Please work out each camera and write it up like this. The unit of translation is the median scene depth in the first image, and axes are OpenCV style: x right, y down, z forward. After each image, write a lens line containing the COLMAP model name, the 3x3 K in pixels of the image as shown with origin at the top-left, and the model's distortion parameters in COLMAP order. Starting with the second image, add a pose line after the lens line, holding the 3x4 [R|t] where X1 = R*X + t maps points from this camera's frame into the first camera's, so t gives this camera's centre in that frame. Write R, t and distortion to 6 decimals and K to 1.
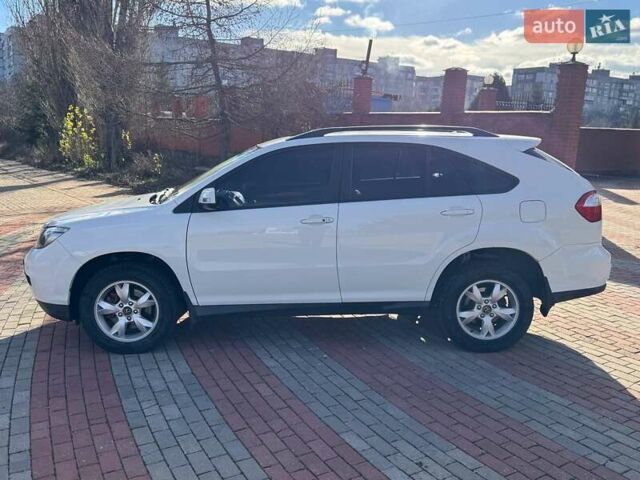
lens RADIAL K [[631.9, 0, 320.0], [0, 631.9, 240.0], [0, 0, 1]] dist [0.047521, -0.011533]
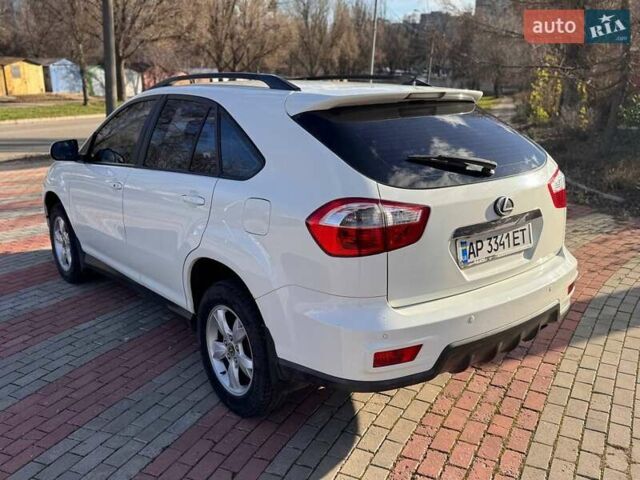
lens RADIAL K [[631.9, 0, 320.0], [0, 631.9, 240.0], [0, 0, 1]] dist [0.047521, -0.011533]
pose [[0.586701, 0.199600, -0.784819, 0.832678], [-0.143091, 0.979451, 0.142130, -0.114698], [0.797061, 0.028912, 0.603206, 0.674502]]
